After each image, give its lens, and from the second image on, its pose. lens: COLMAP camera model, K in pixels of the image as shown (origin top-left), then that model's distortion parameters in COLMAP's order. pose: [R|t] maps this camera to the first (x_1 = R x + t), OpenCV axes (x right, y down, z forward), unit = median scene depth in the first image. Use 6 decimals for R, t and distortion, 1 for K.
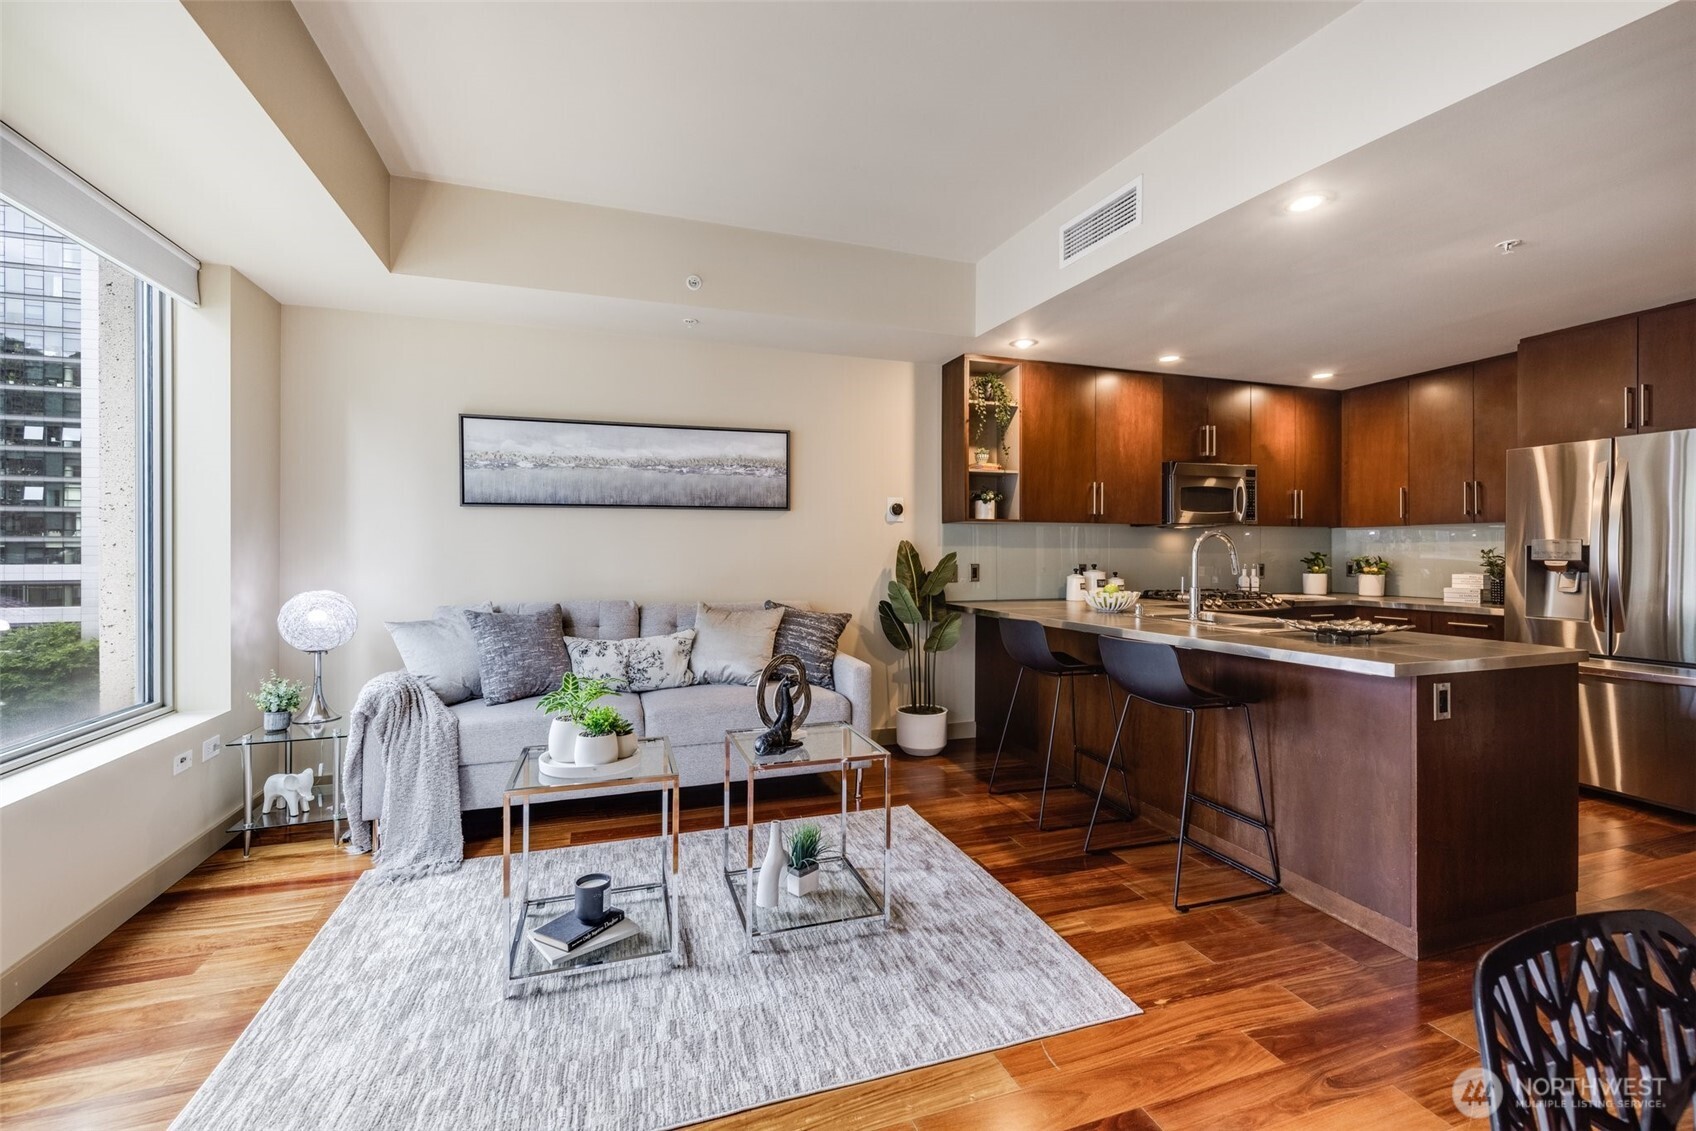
lens RADIAL K [[711.1, 0, 847.8], [0, 711.1, 551.8], [0, 0, 1]] dist [0.000964, 0.000146]
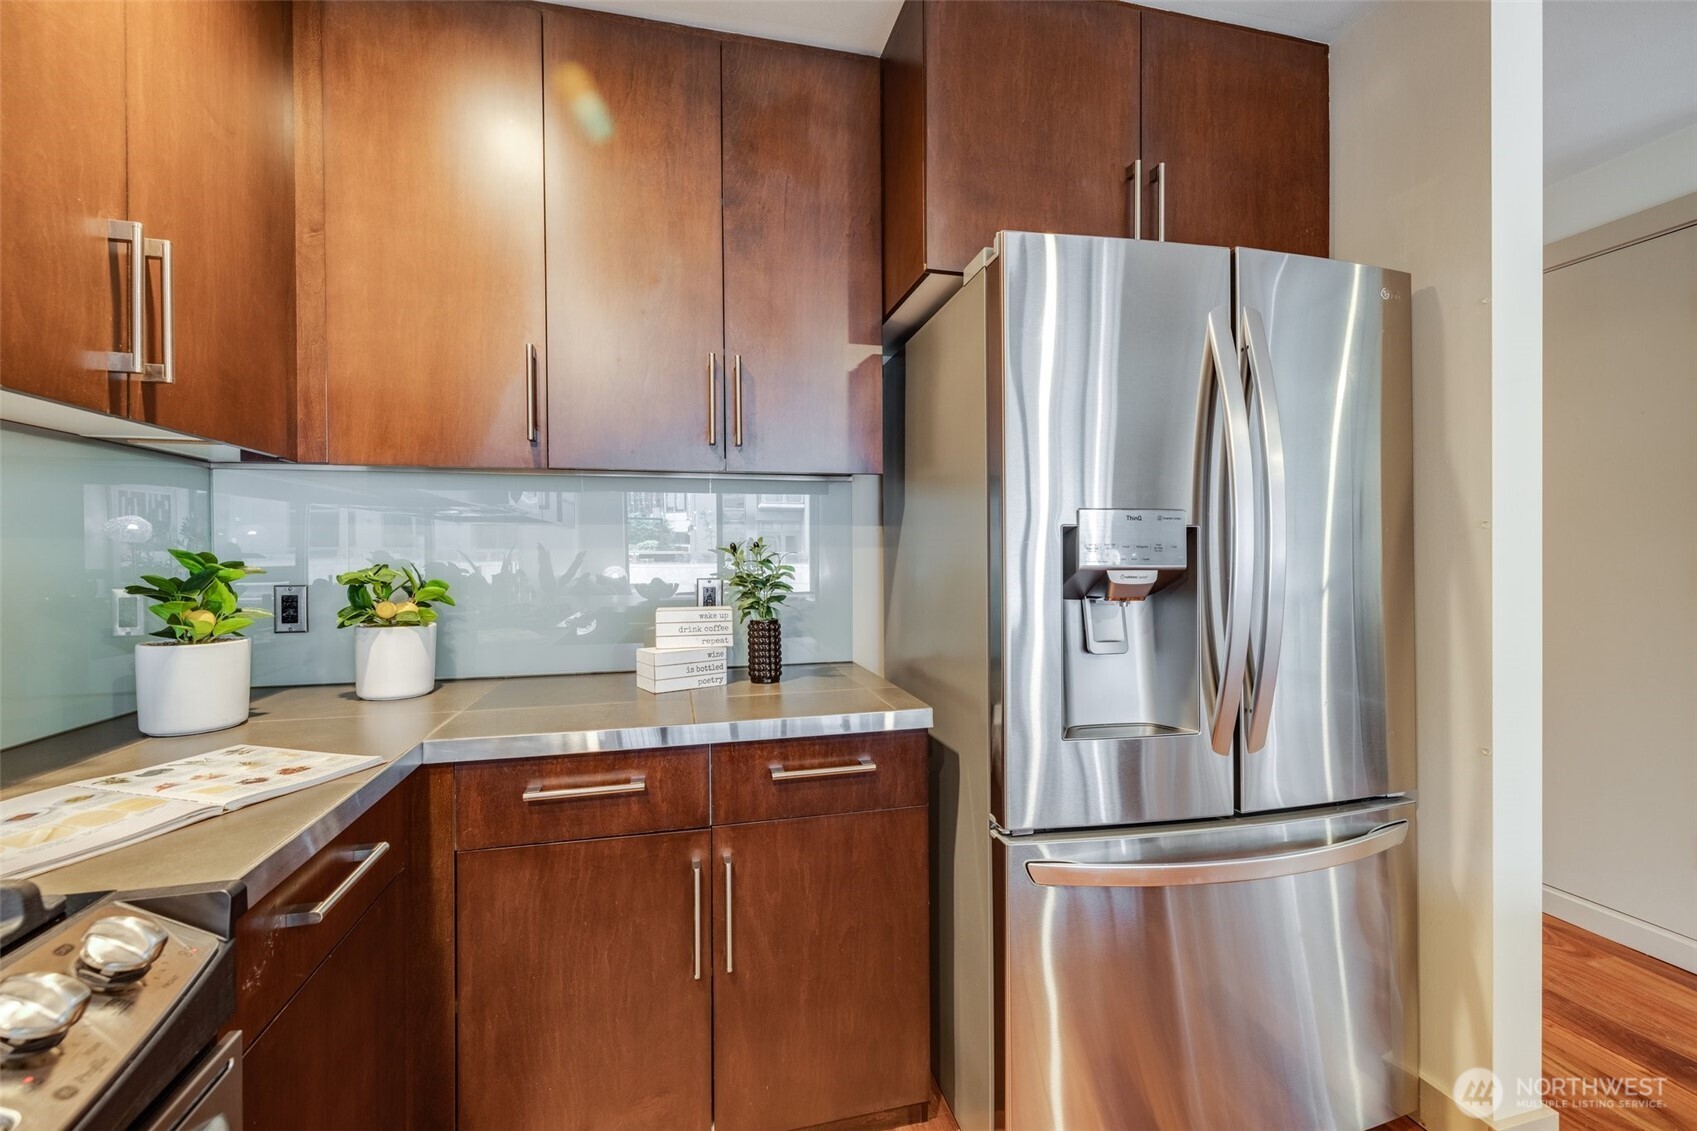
lens RADIAL K [[711.0, 0, 849.1], [0, 711.0, 560.3], [0, 0, 1]] dist [0.000637, -0.001094]
pose [[0.083224, -0.009648, 0.996484, 0.585007], [0.007319, 0.999932, 0.009070, 0.003219], [-0.996504, 0.006538, 0.083289, 1.021036]]
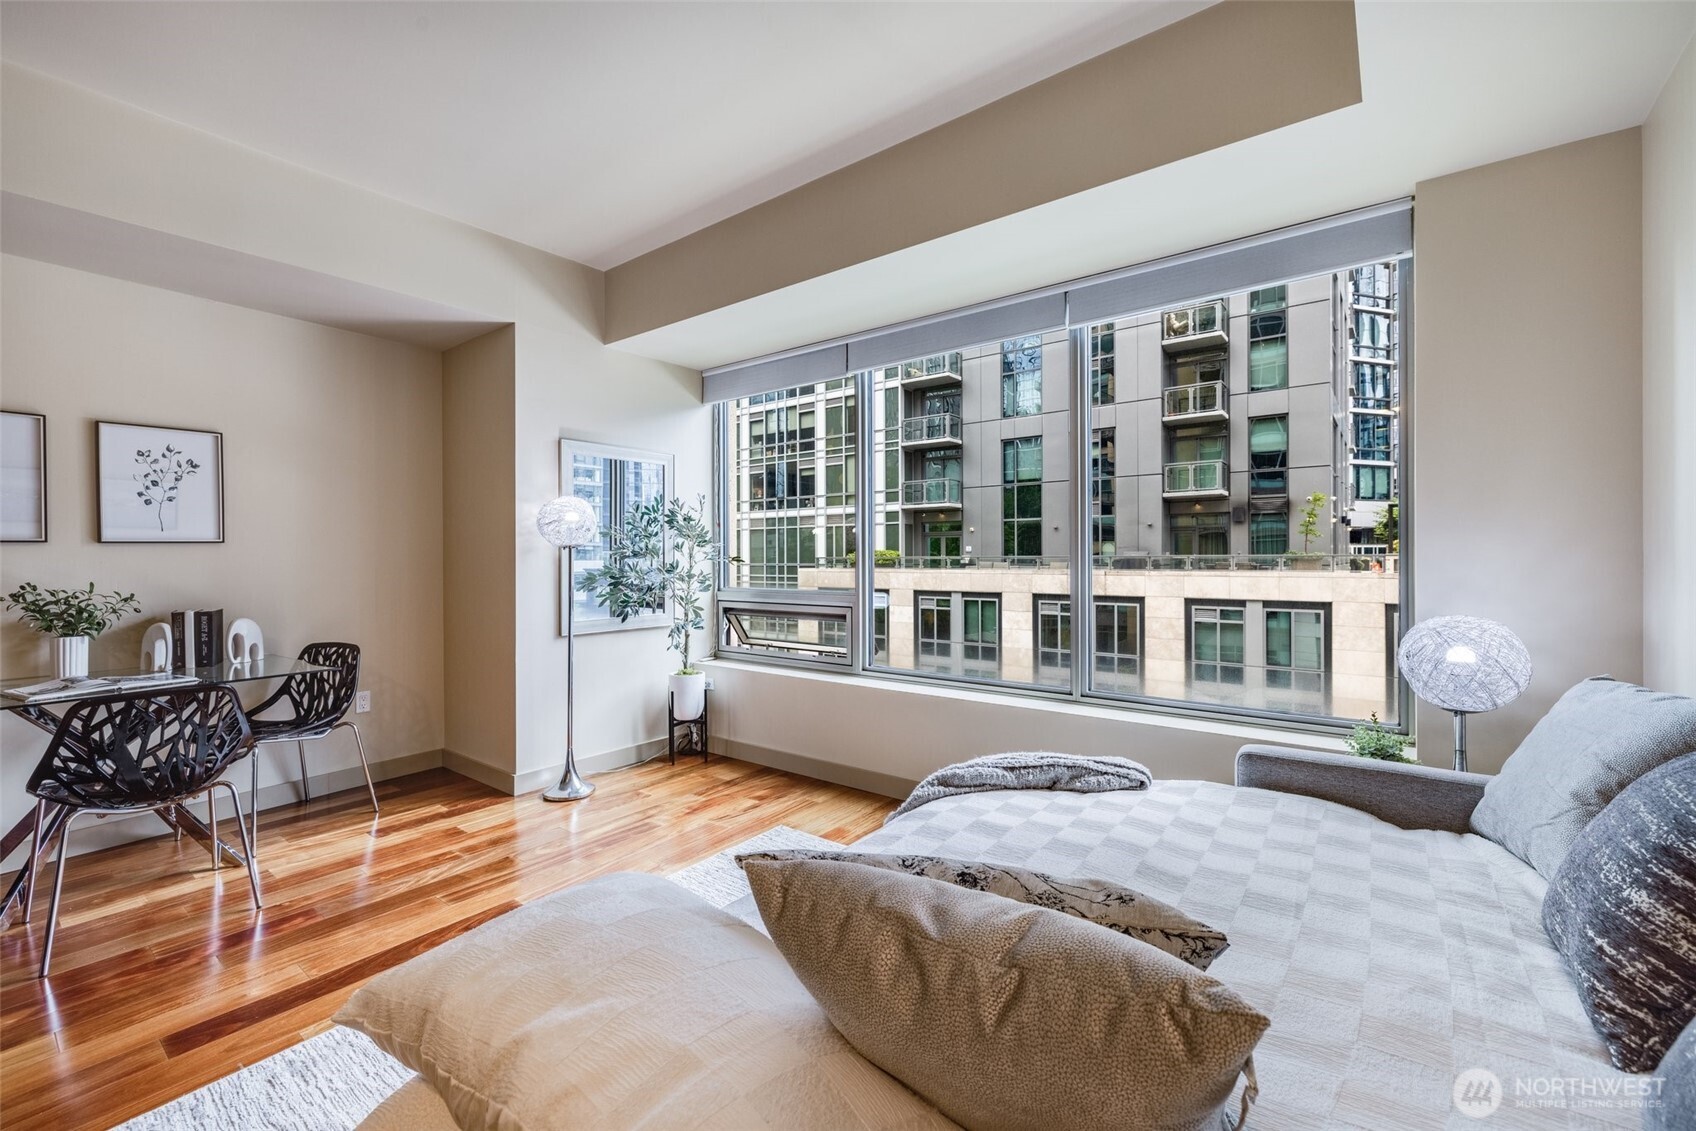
lens RADIAL K [[711.1, 0, 847.5], [0, 711.1, 558.9], [0, 0, 1]] dist [0.000964, 0.000146]
pose [[-0.831278, 0.005190, -0.555832, 0.055712], [0.003528, 0.999986, 0.004060, -0.001088], [0.555845, 0.001414, -0.831285, 0.982135]]
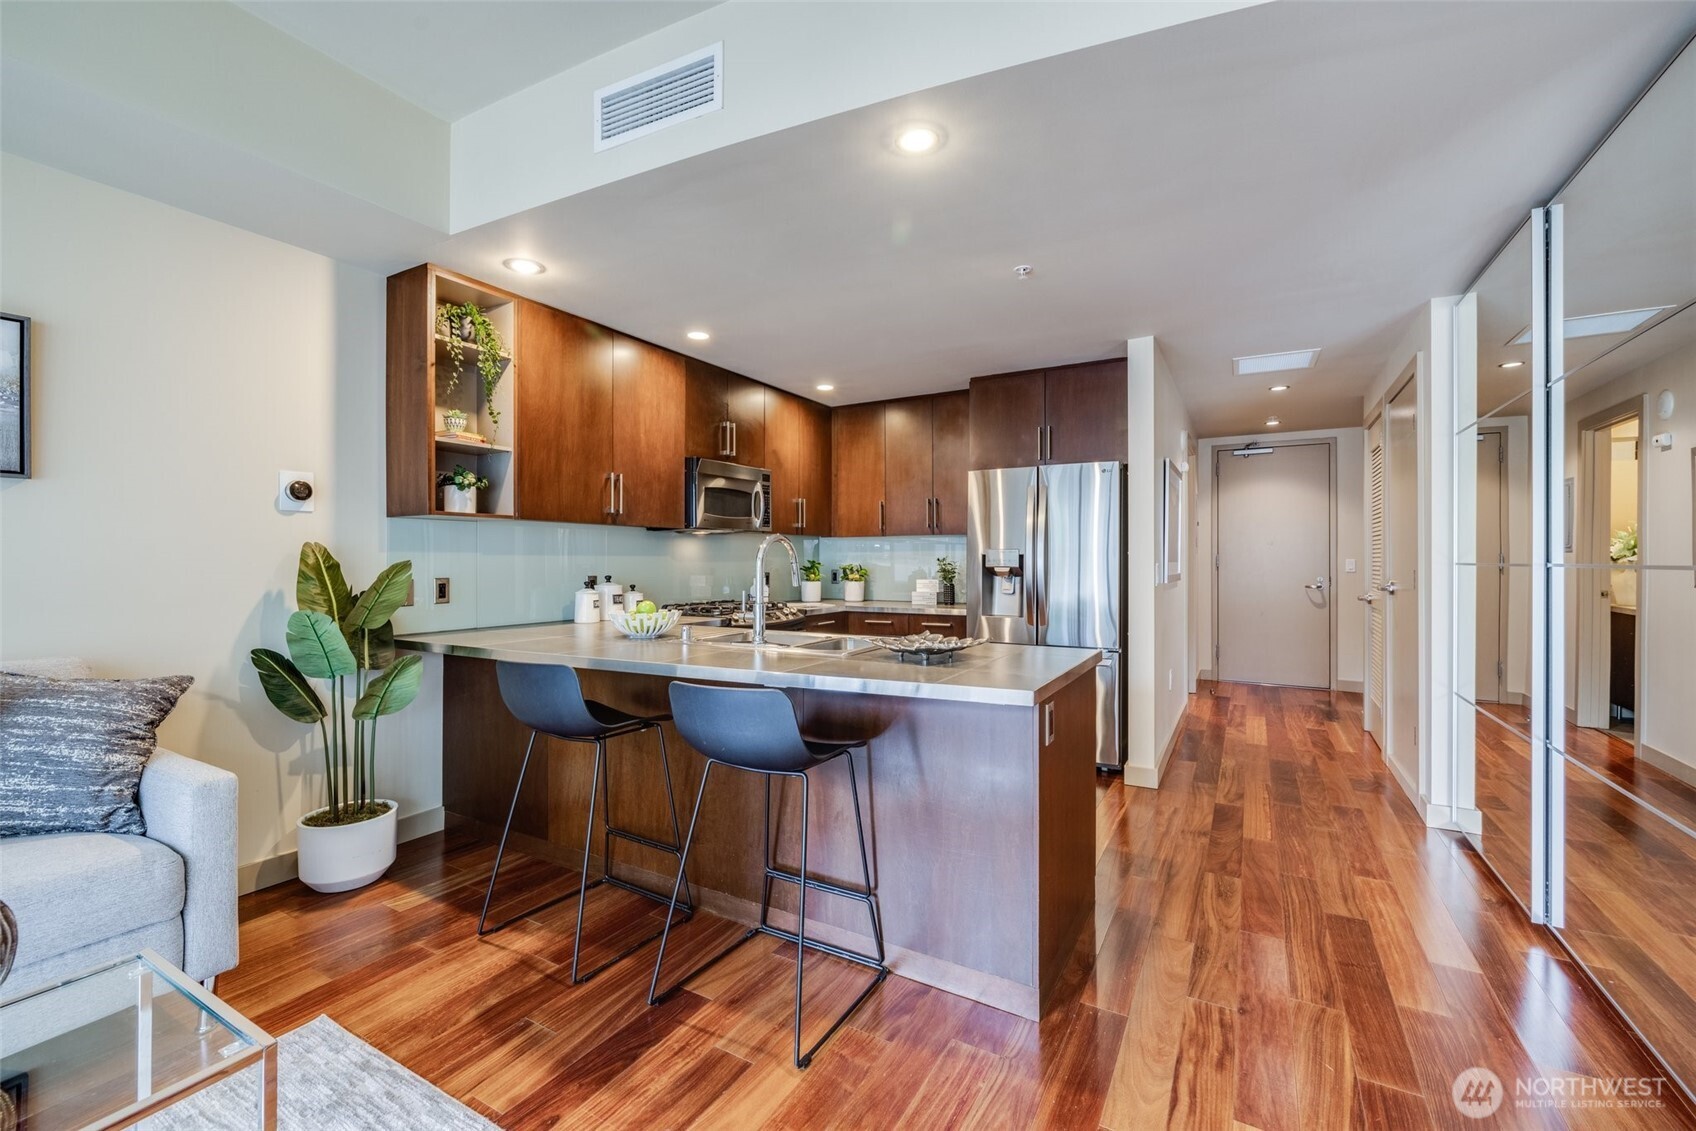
lens RADIAL K [[710.6, 0, 845.9], [0, 710.6, 558.1], [0, 0, 1]] dist [0.000637, -0.001094]
pose [[0.749612, 0.001242, 0.661876, 0.019332], [0.002021, 0.999989, -0.004165, 0.001432], [-0.661874, 0.004460, 0.749602, 0.265117]]
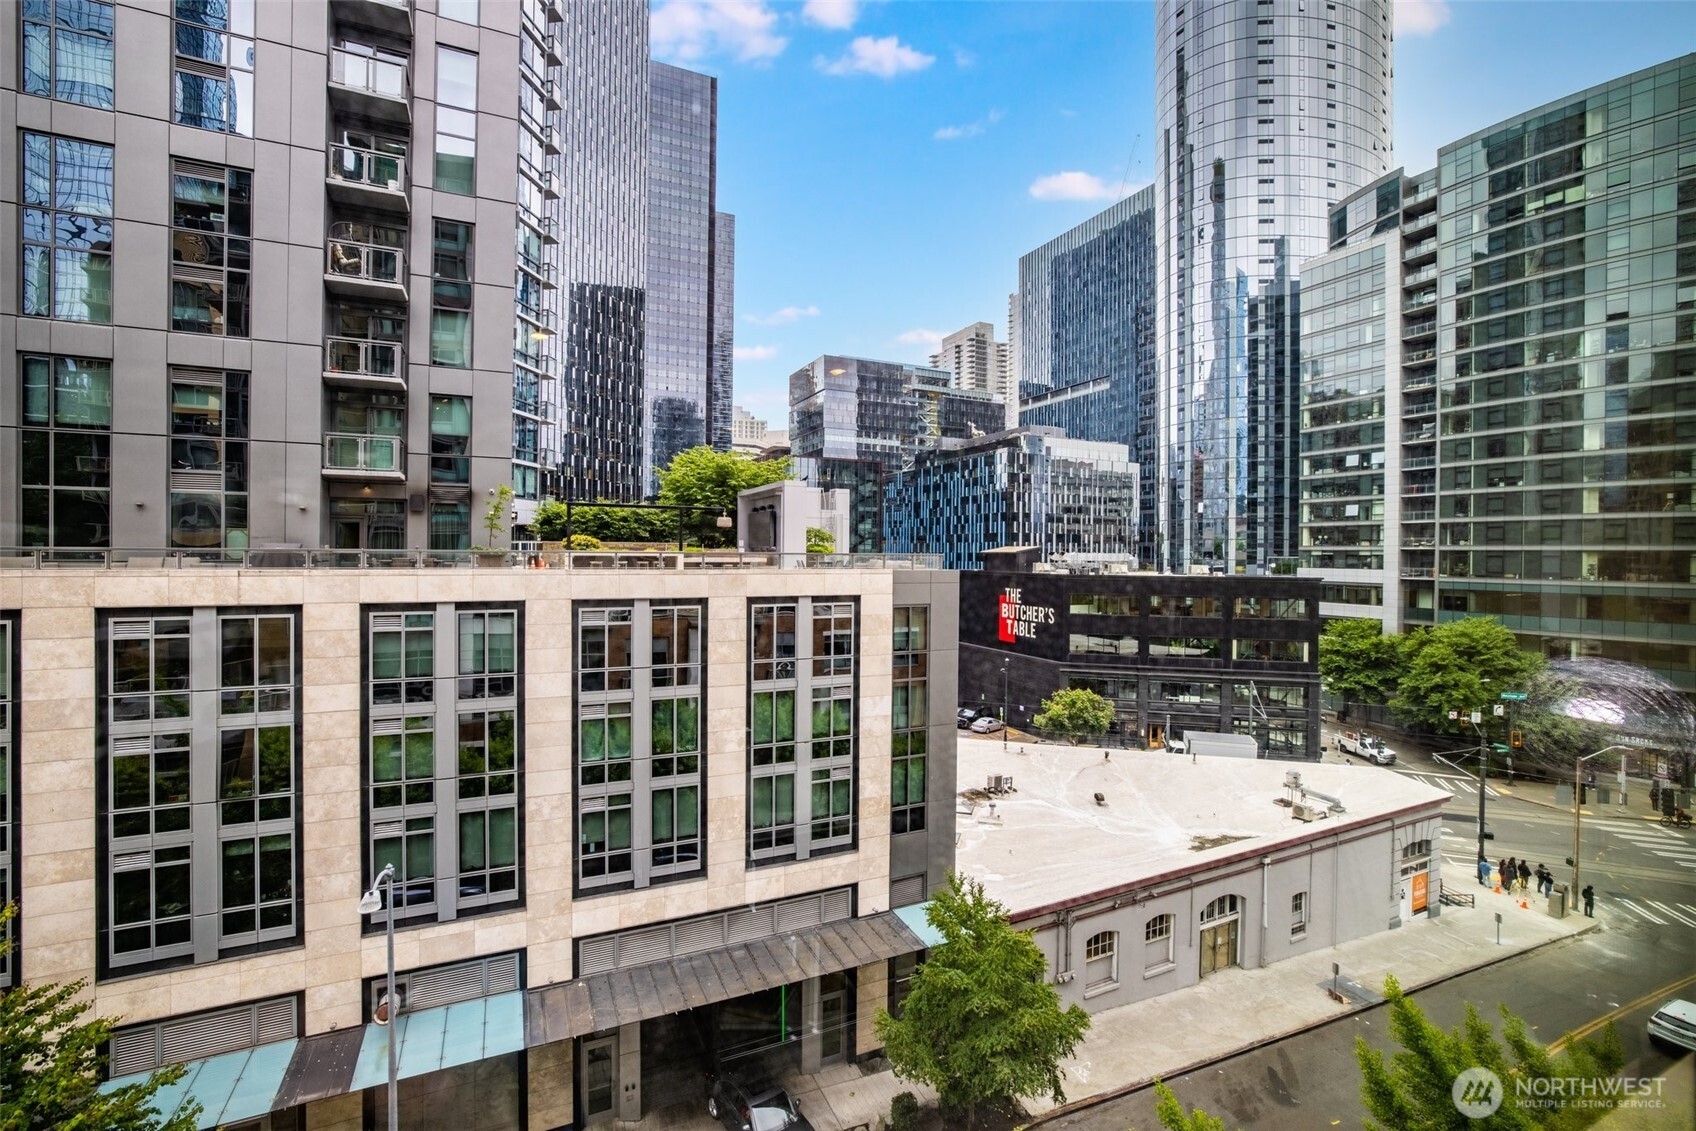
lens RADIAL K [[730.6, 0, 844.4], [0, 730.6, 553.5], [0, 0, 1]] dist [-0.028112, 0.008224]
pose [[0.108198, 0.002046, -0.994127, -0.497687], [-0.010765, 0.999942, 0.000886, -0.009289], [0.994071, 0.010606, 0.108214, 0.268505]]
